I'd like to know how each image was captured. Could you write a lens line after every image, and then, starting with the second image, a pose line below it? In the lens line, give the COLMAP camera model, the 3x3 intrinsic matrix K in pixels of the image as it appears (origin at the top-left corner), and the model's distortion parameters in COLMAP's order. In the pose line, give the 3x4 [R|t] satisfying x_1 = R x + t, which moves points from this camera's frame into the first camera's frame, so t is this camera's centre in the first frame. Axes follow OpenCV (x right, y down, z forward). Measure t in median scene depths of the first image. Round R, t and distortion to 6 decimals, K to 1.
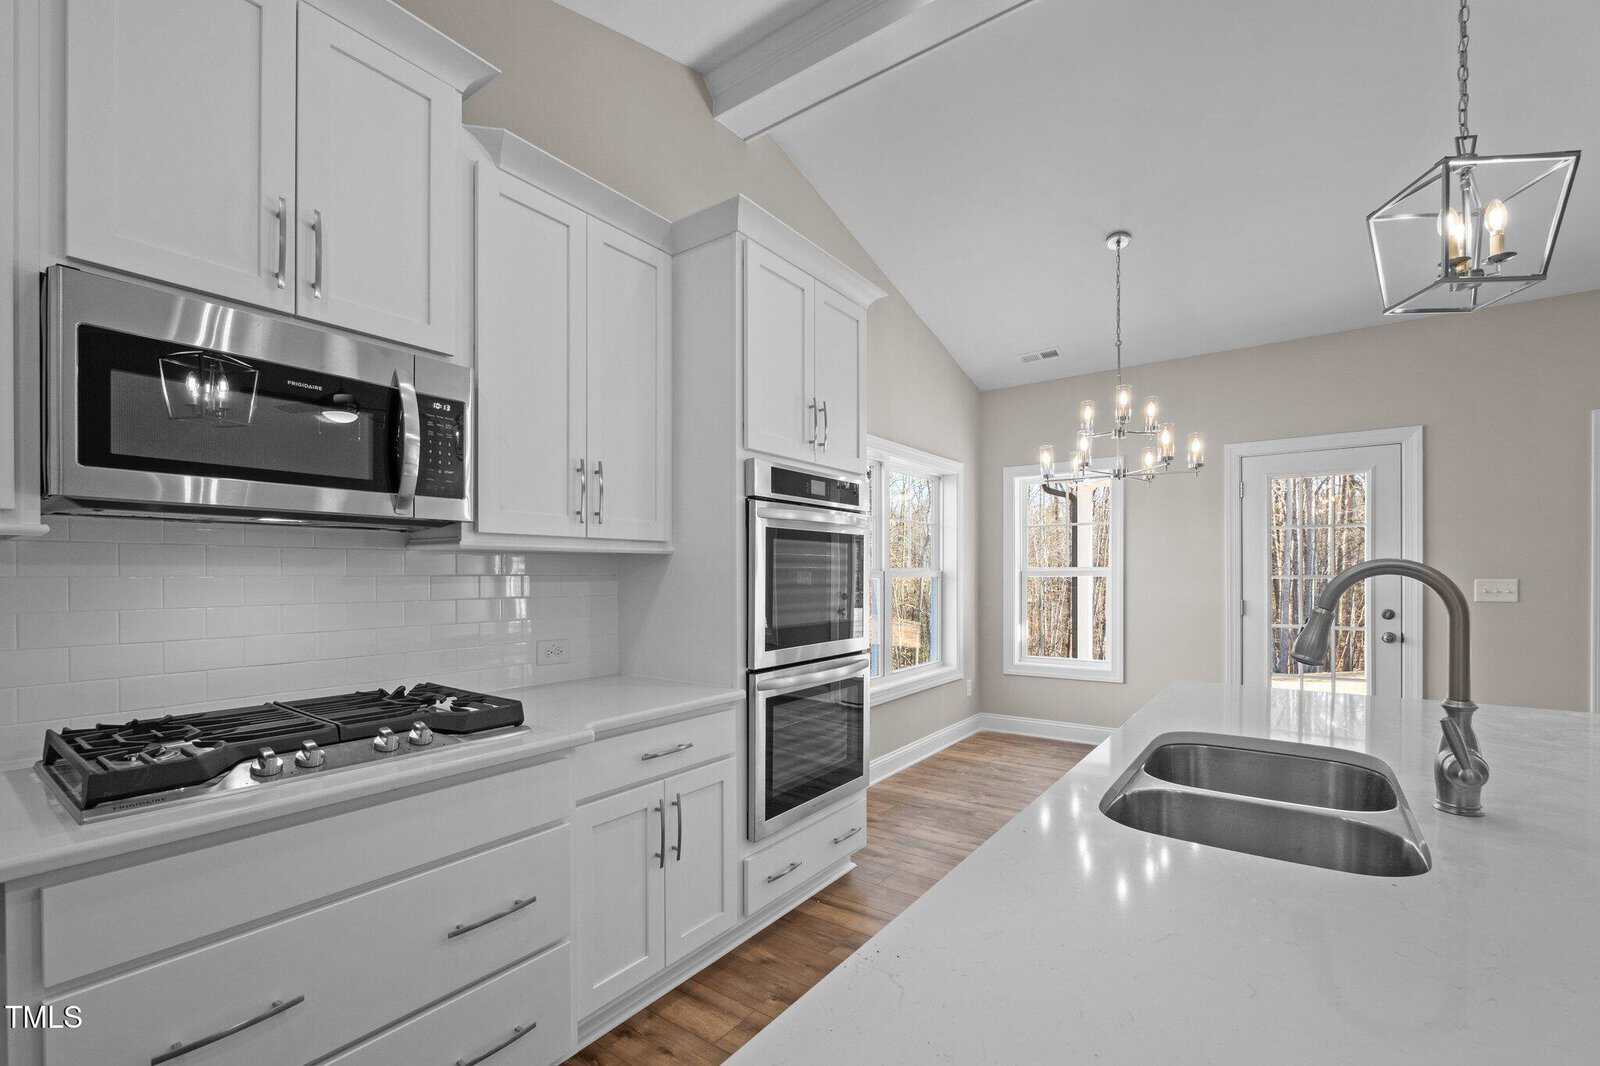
lens RADIAL K [[677.2, 0, 799.5], [0, 677.2, 579.8], [0, 0, 1]] dist [-0.019274, -0.000089]
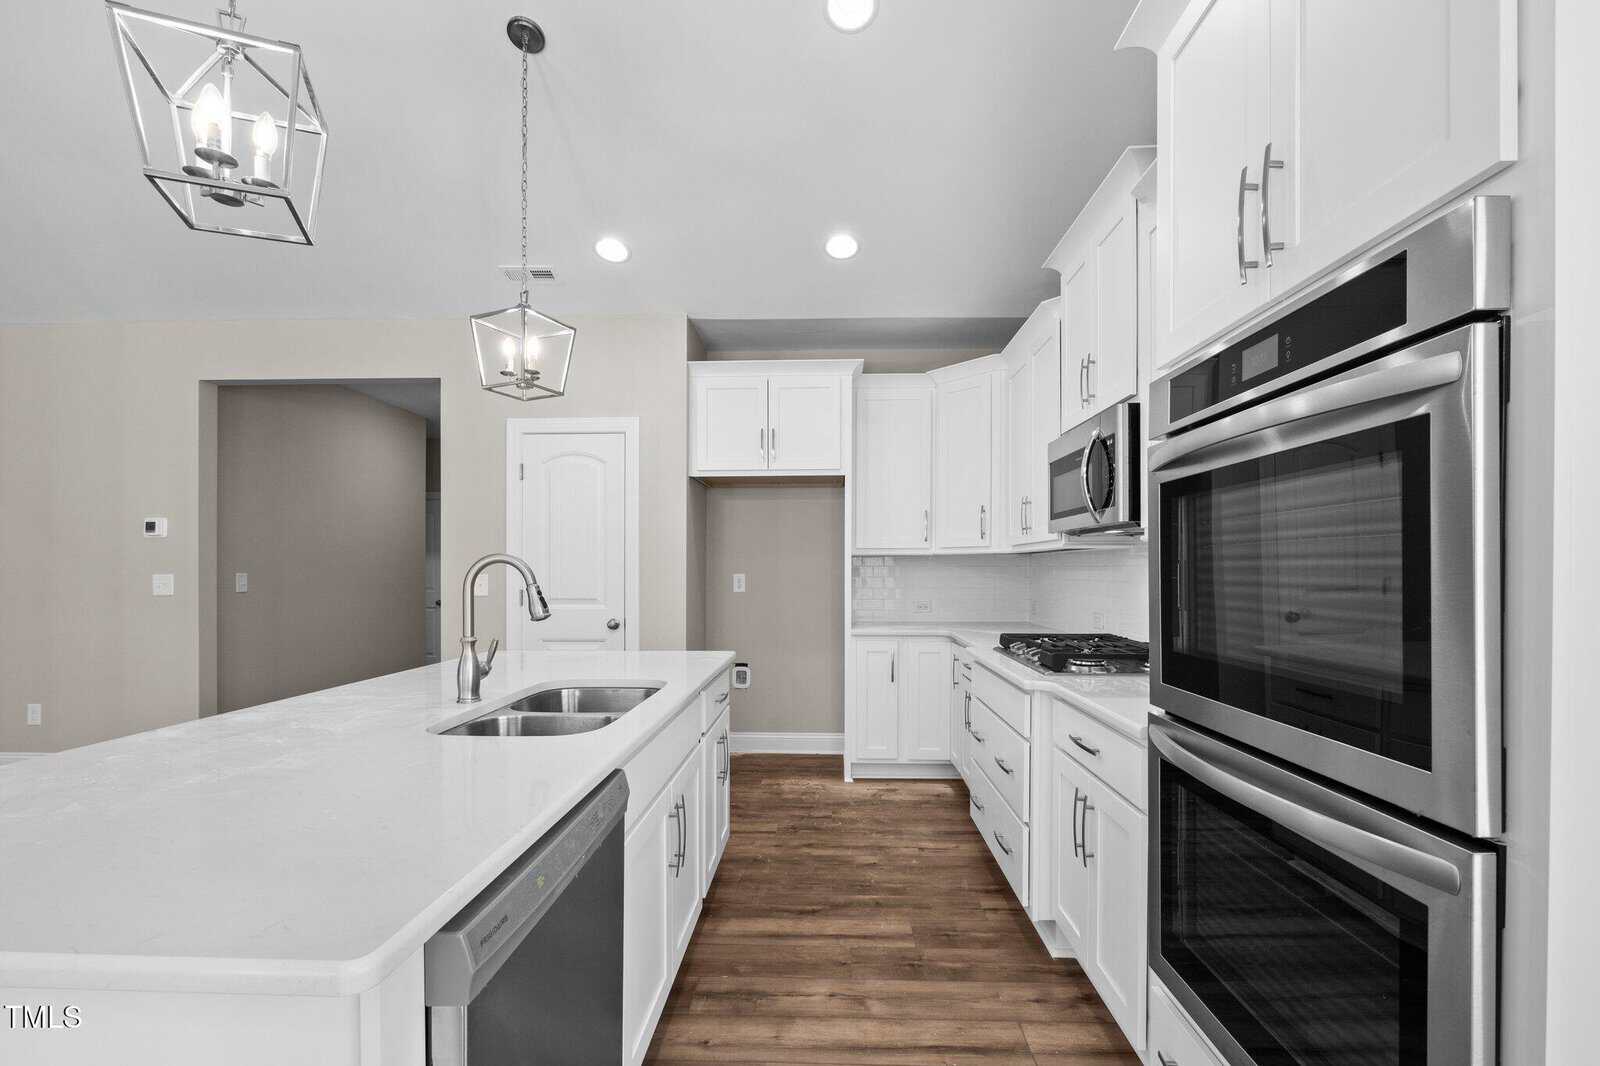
lens RADIAL K [[677.2, 0, 799.5], [0, 677.2, 579.8], [0, 0, 1]] dist [-0.019274, -0.000089]
pose [[-0.824697, 0.014459, -0.565390, 0.537920], [0.000633, 0.999696, 0.024642, -0.004479], [0.565575, 0.019964, -0.824455, 1.236818]]
